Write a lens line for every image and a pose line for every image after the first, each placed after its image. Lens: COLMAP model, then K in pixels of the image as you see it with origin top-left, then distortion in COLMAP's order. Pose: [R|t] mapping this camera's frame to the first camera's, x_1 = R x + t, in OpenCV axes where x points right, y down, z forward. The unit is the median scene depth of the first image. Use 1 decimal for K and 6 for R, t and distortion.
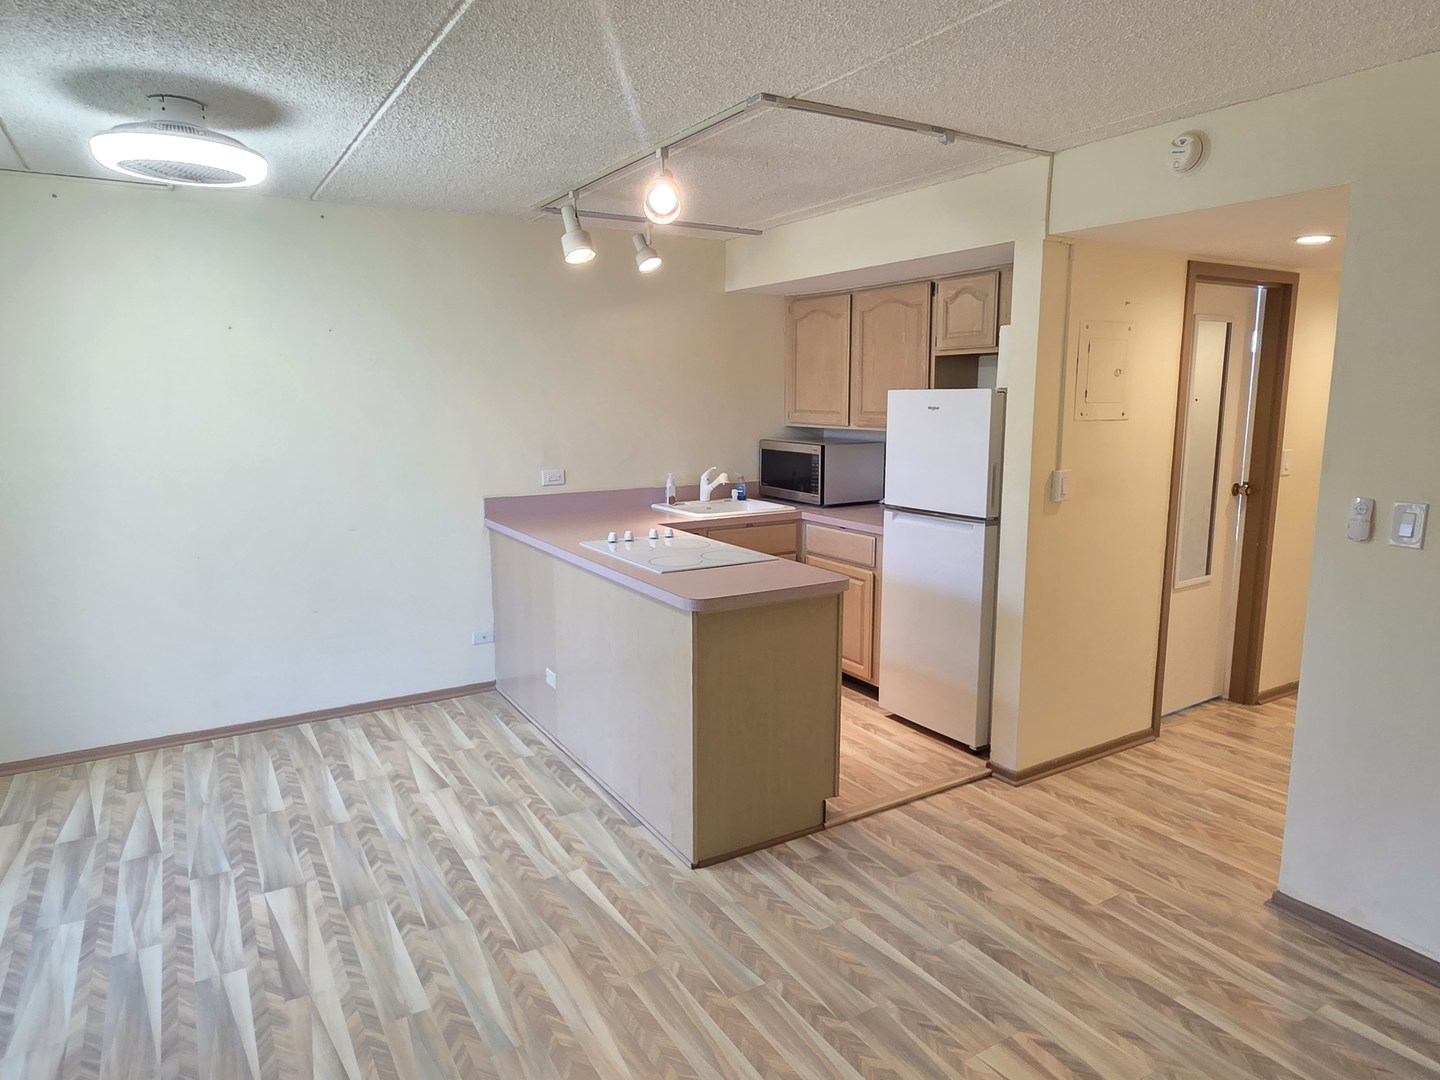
lens RADIAL K [[898.0, 0, 714.9], [0, 898.0, 531.3], [0, 0, 1]] dist [0.000601, -0.000890]
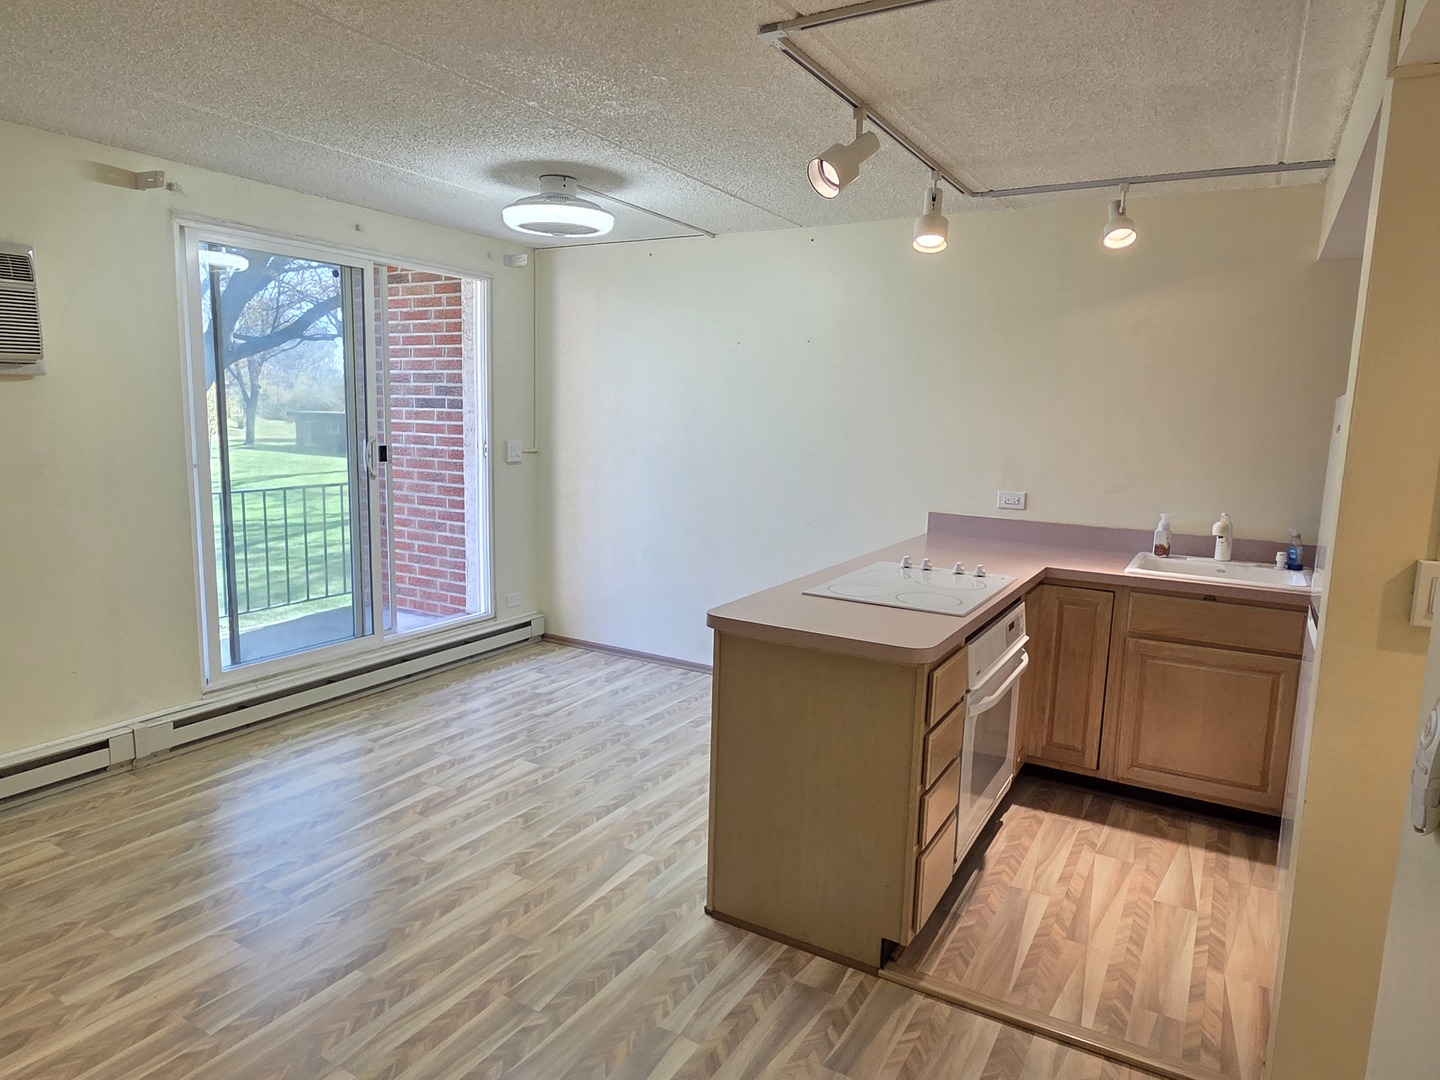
lens RADIAL K [[898.0, 0, 714.9], [0, 898.0, 531.3], [0, 0, 1]] dist [0.000601, -0.000890]
pose [[0.471746, 0.131742, -0.871837, 0.717796], [-0.160524, 0.985083, 0.061996, -0.061915], [0.866999, 0.110704, 0.485857, 0.521855]]
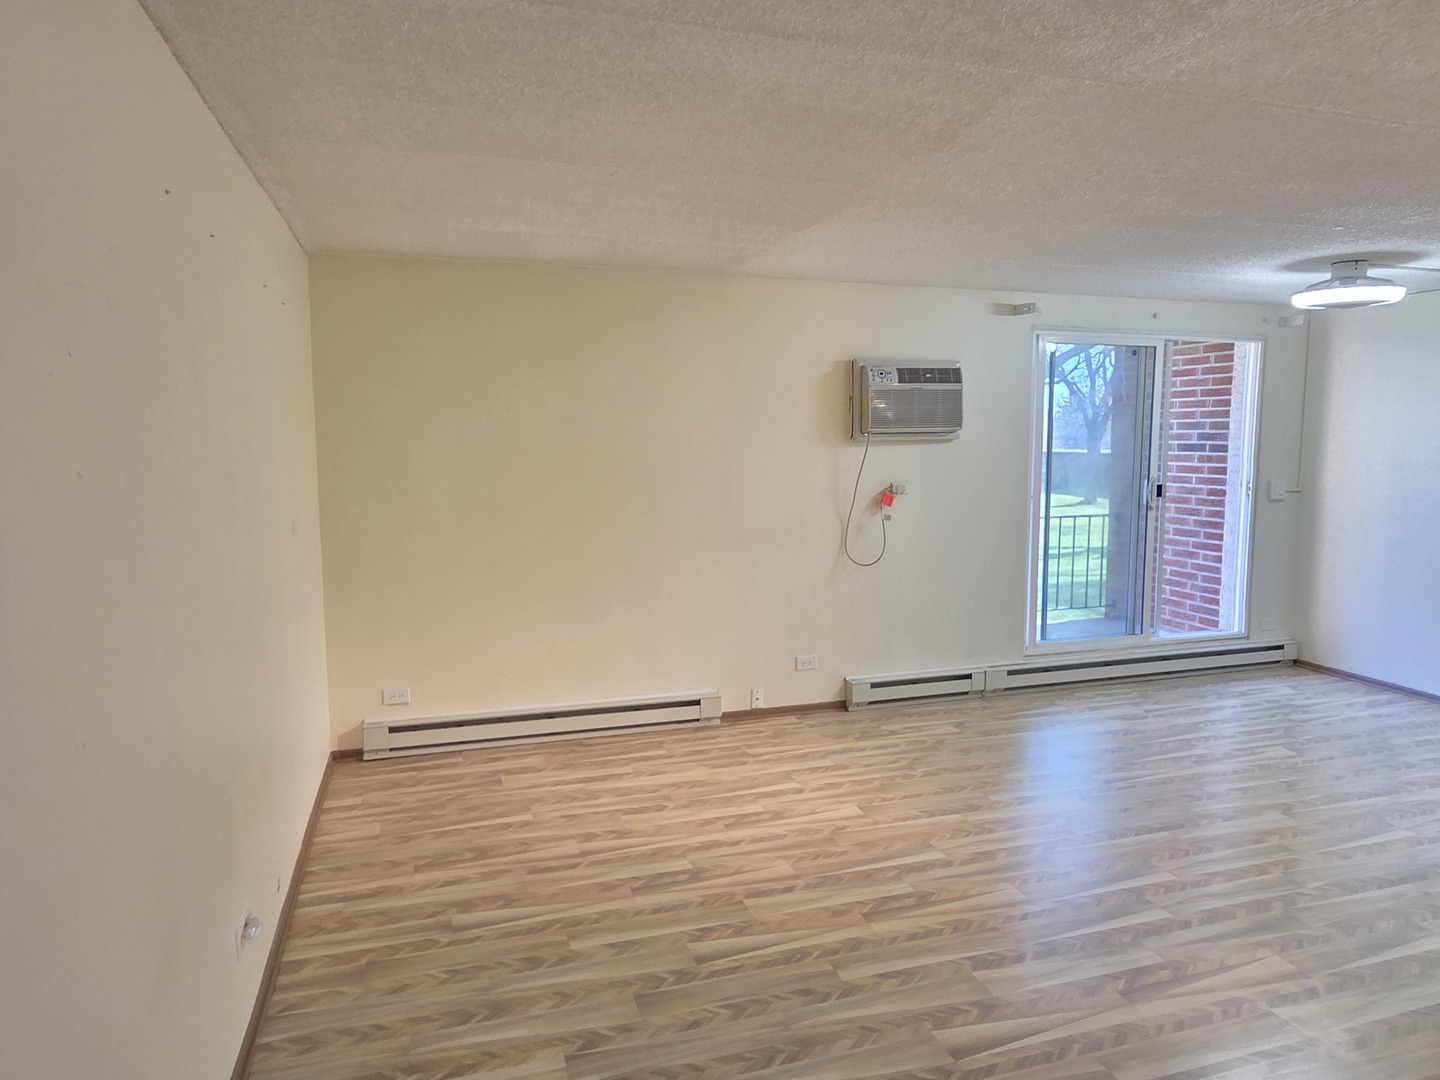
lens RADIAL K [[898.0, 0, 714.9], [0, 898.0, 531.3], [0, 0, 1]] dist [0.000601, -0.000890]
pose [[-0.248222, 0.101943, -0.963324, 1.194221], [-0.148069, 0.978769, 0.141730, -0.052404], [0.957320, 0.177819, -0.227857, 0.299960]]
